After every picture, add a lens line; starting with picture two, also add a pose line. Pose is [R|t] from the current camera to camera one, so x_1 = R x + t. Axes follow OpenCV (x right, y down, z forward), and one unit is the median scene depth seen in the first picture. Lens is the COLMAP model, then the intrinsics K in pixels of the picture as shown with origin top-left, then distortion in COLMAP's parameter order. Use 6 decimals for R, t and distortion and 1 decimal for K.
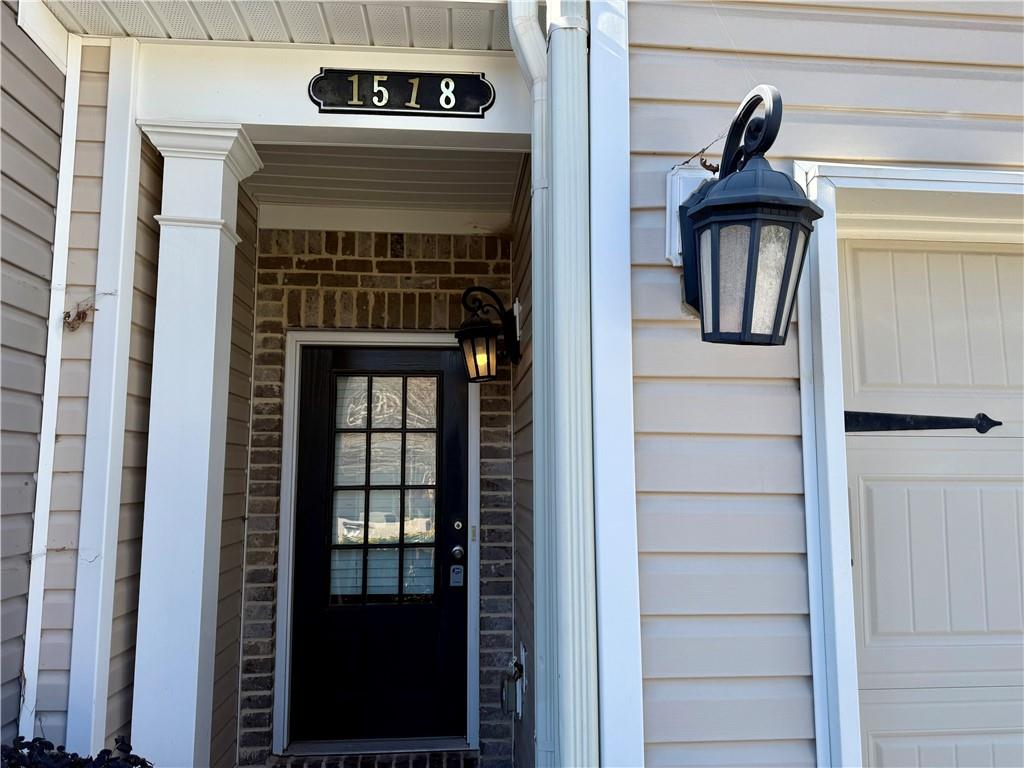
lens RADIAL K [[721.9, 0, 512.0], [0, 721.9, 384.0], [0, 0, 1]] dist [0.001793, -0.000478]
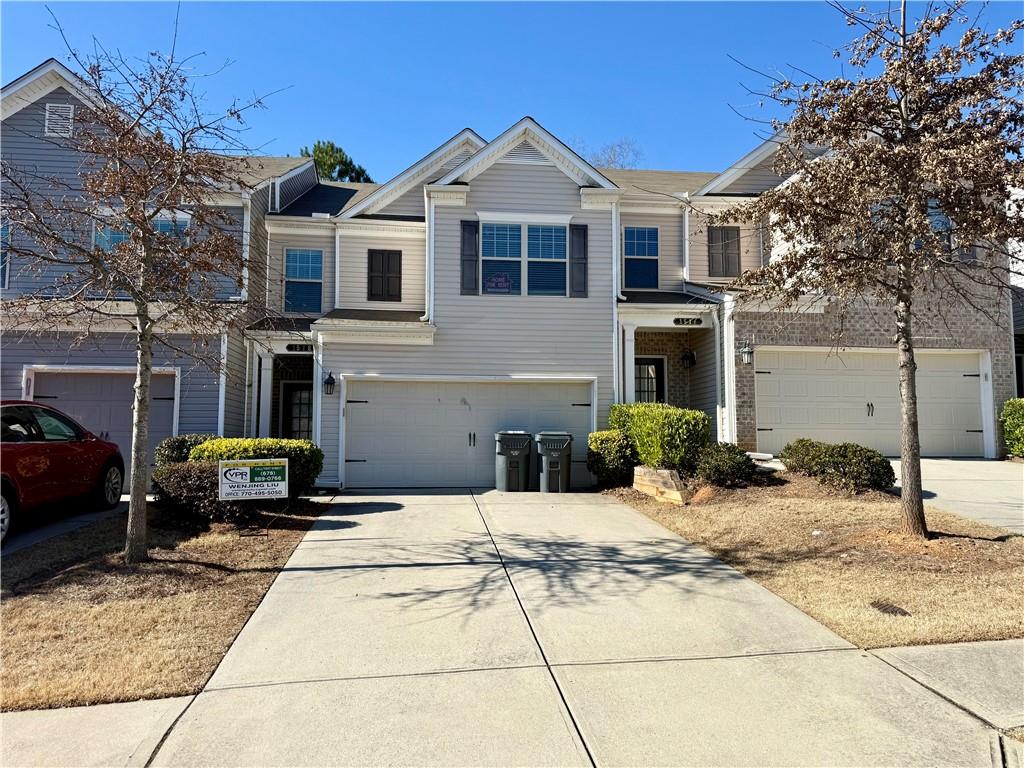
lens RADIAL K [[721.9, 0, 512.0], [0, 721.9, 384.0], [0, 0, 1]] dist [0.001793, -0.000478]
pose [[0.999214, 0.004483, 0.039398, 1.431098], [-0.005437, 0.999693, 0.024157, -0.263397], [-0.039277, -0.024352, 0.998932, -5.340461]]
